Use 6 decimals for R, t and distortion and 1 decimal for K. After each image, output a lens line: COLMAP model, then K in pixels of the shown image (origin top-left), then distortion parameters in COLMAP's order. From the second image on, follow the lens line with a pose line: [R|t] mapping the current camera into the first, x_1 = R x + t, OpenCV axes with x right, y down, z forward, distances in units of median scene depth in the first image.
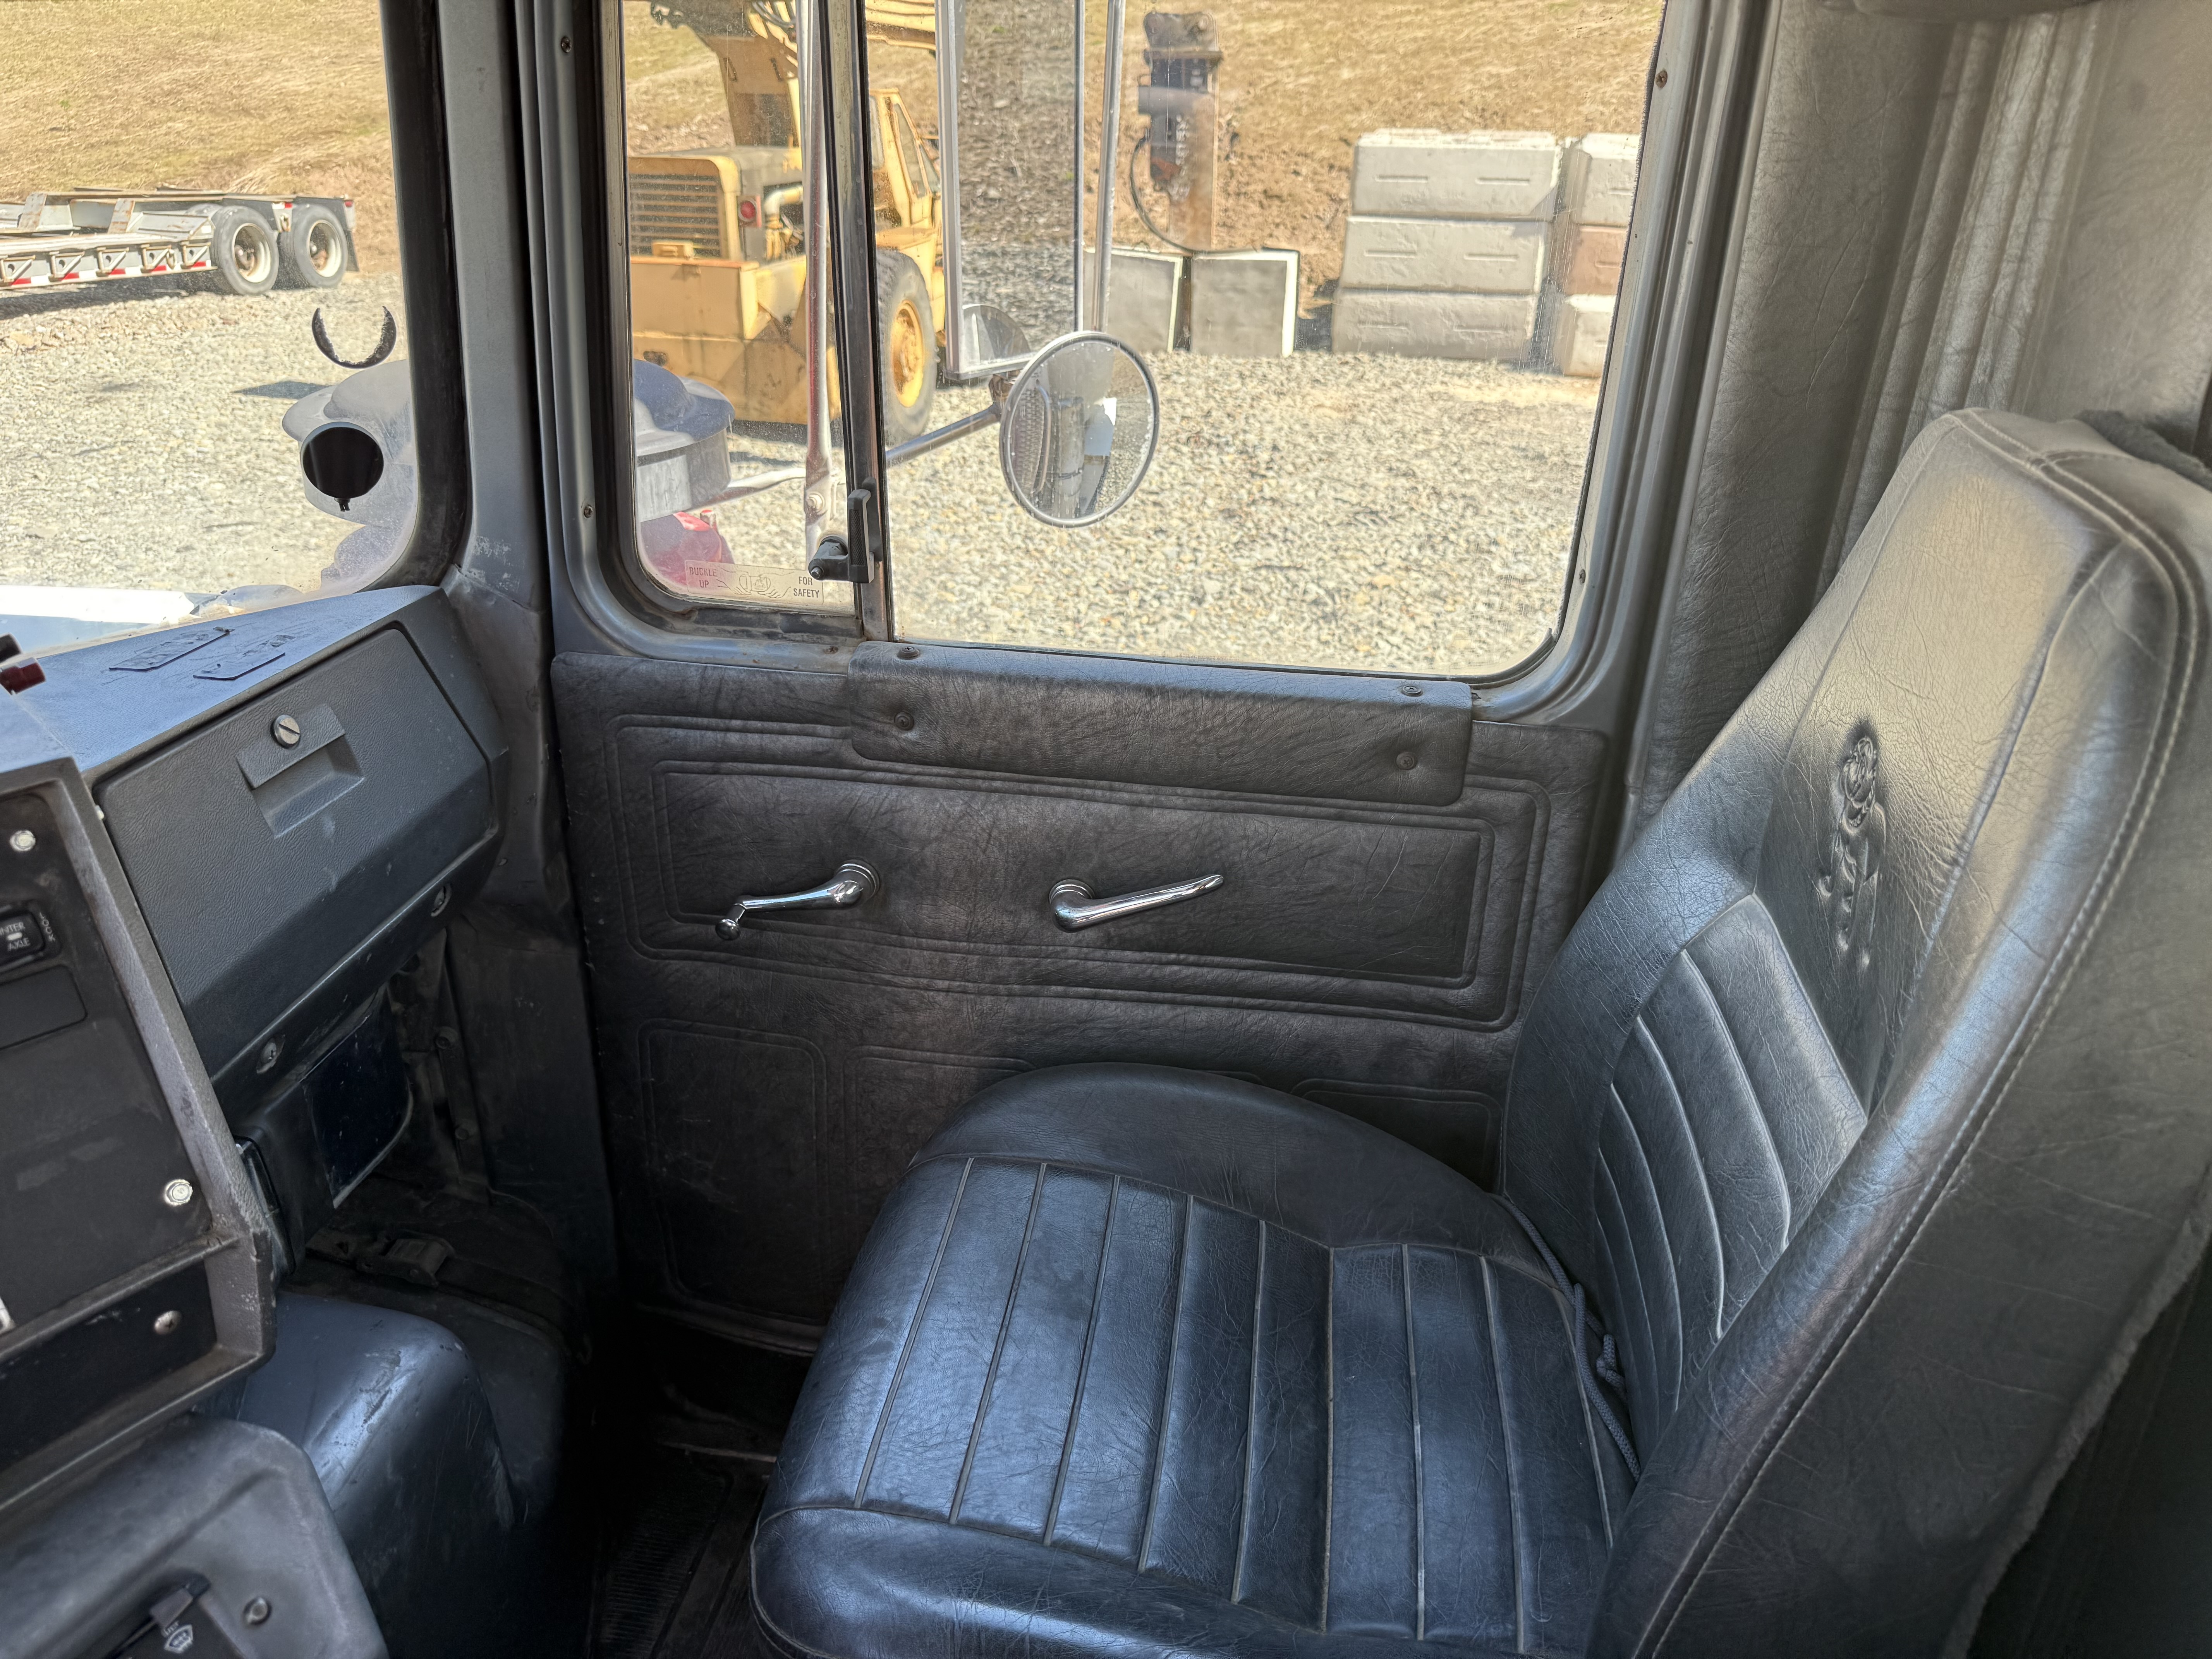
lens RADIAL K [[1559.9, 0, 1113.8], [0, 1559.9, 791.0], [0, 0, 1]] dist [-0.002061, -0.004020]
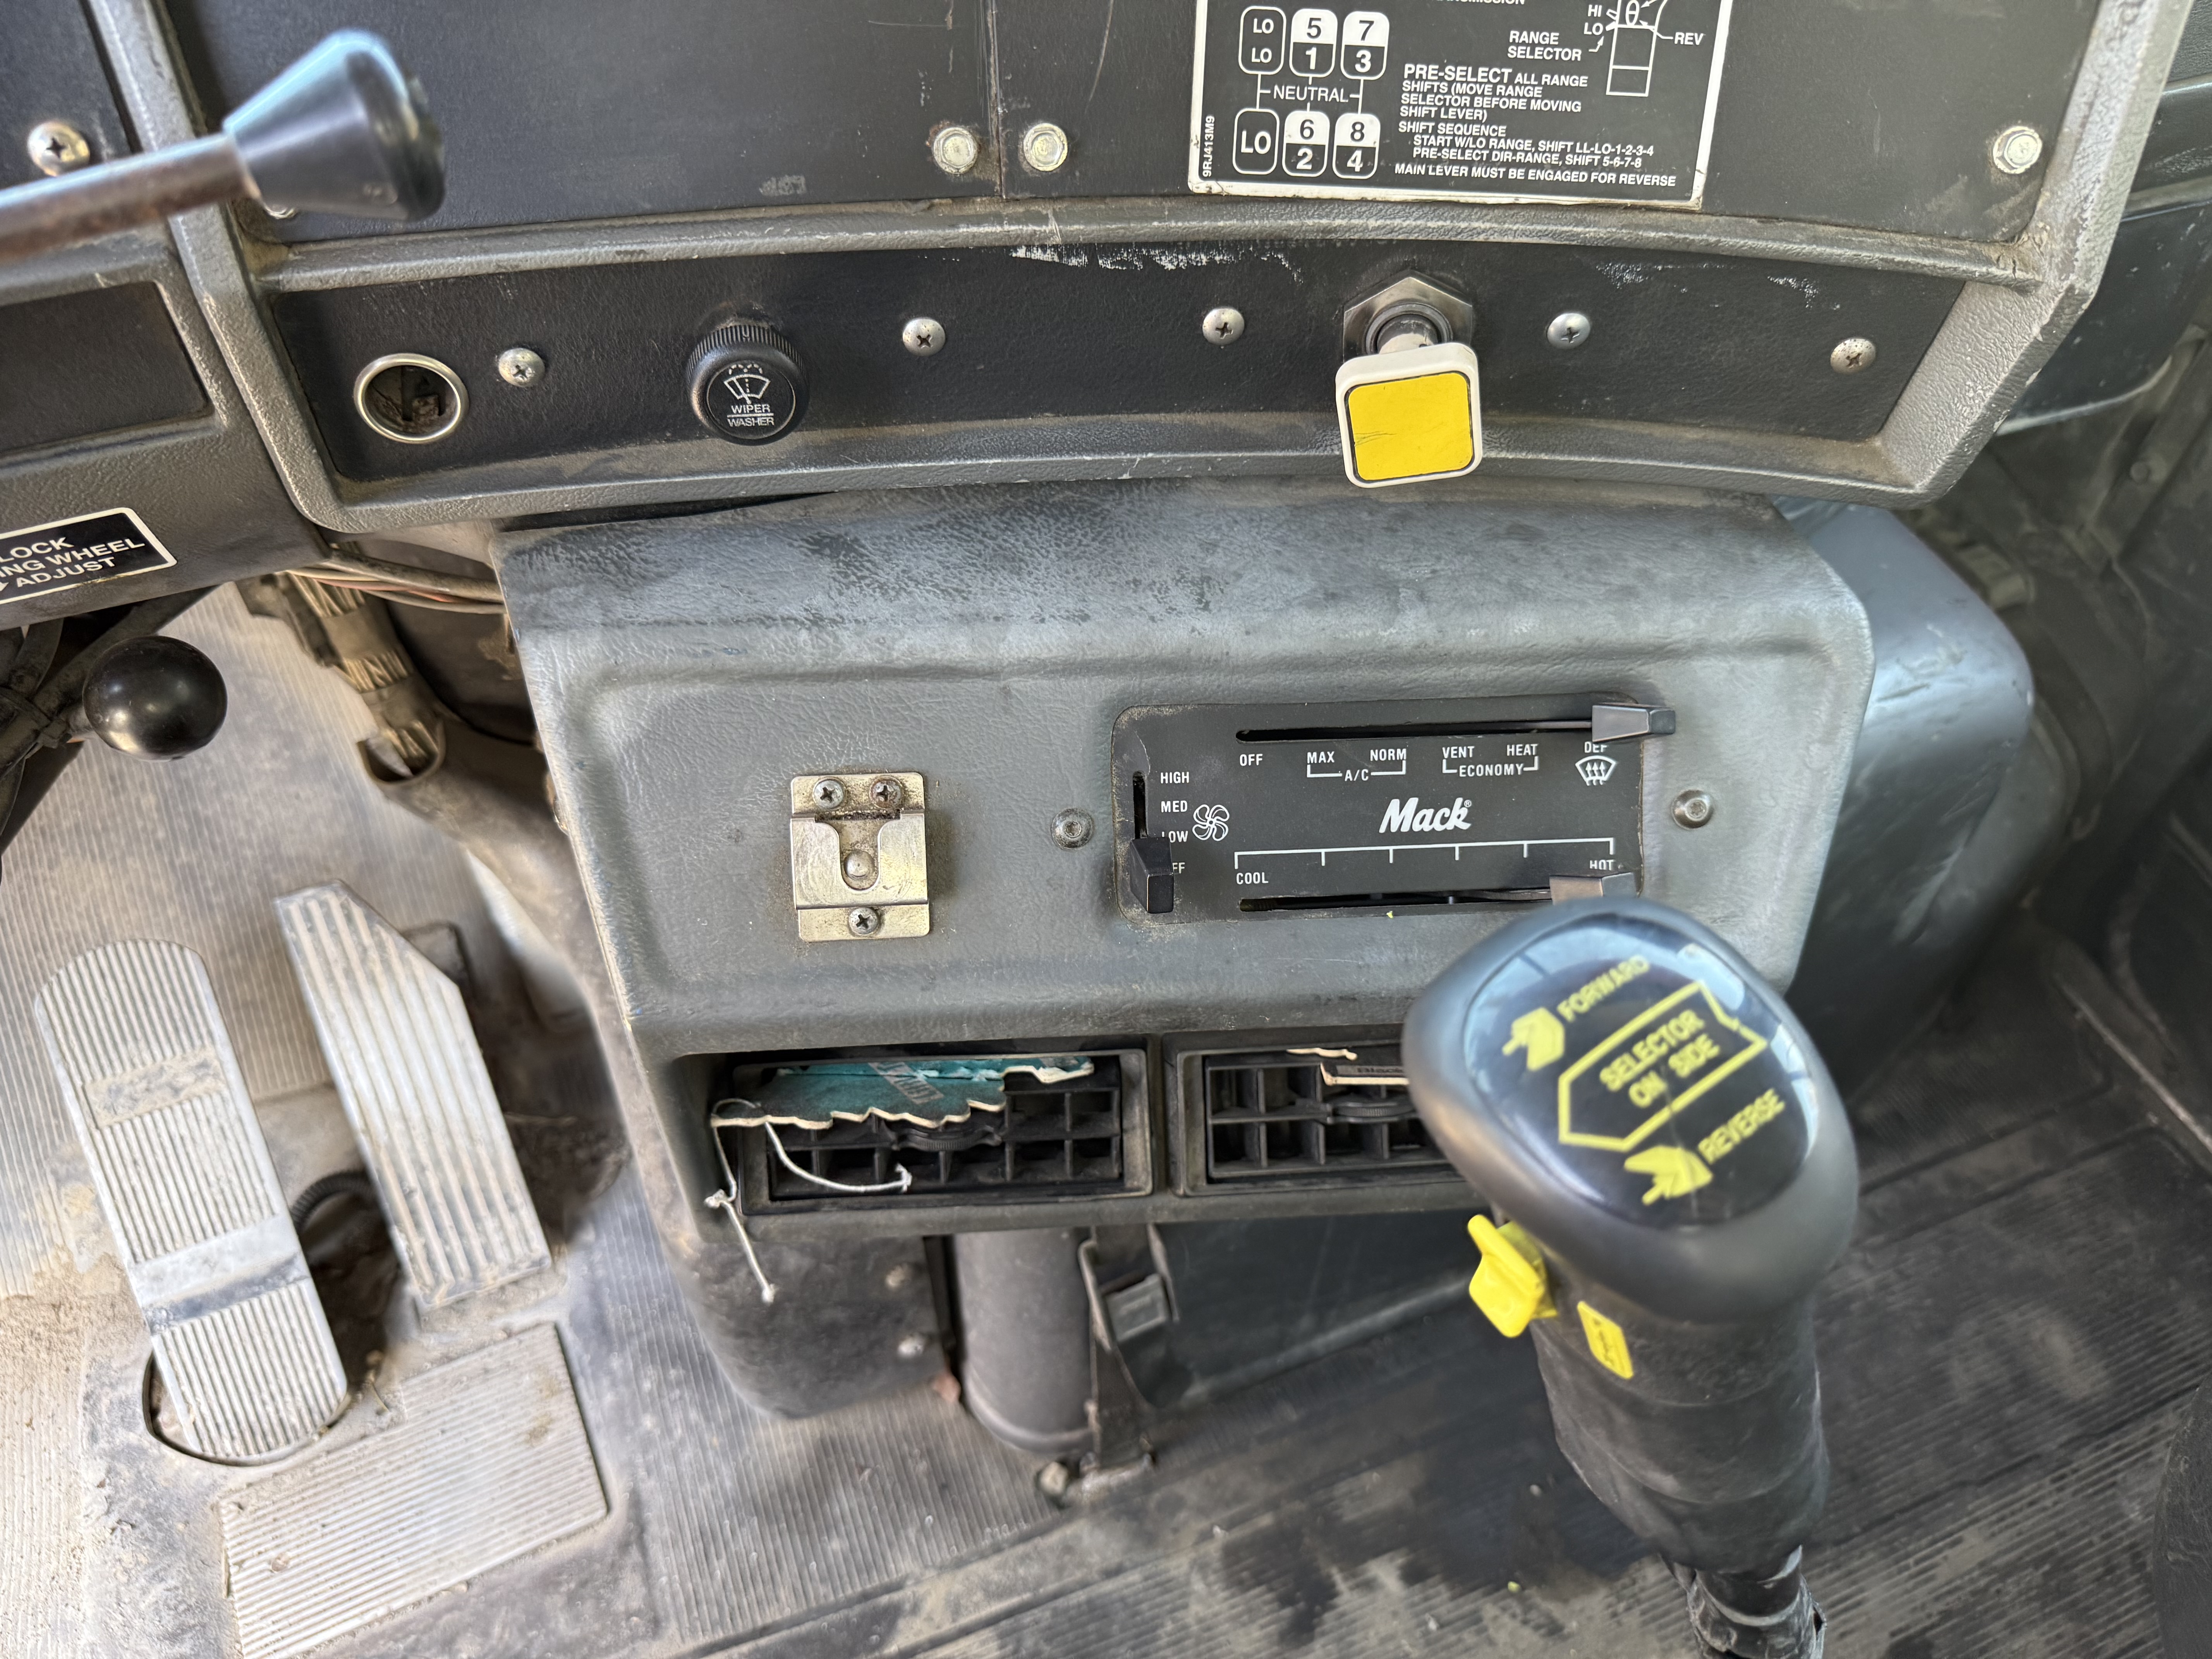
lens RADIAL K [[1501.3, 0, 1106.0], [0, 1501.3, 829.5], [0, 0, 1]] dist [0.024003, -0.006148]
pose [[0.495447, 0.654571, -0.571025, -0.288085], [-0.368464, 0.753675, 0.544249, 0.263953], [0.786617, -0.059244, 0.614592, 0.387204]]
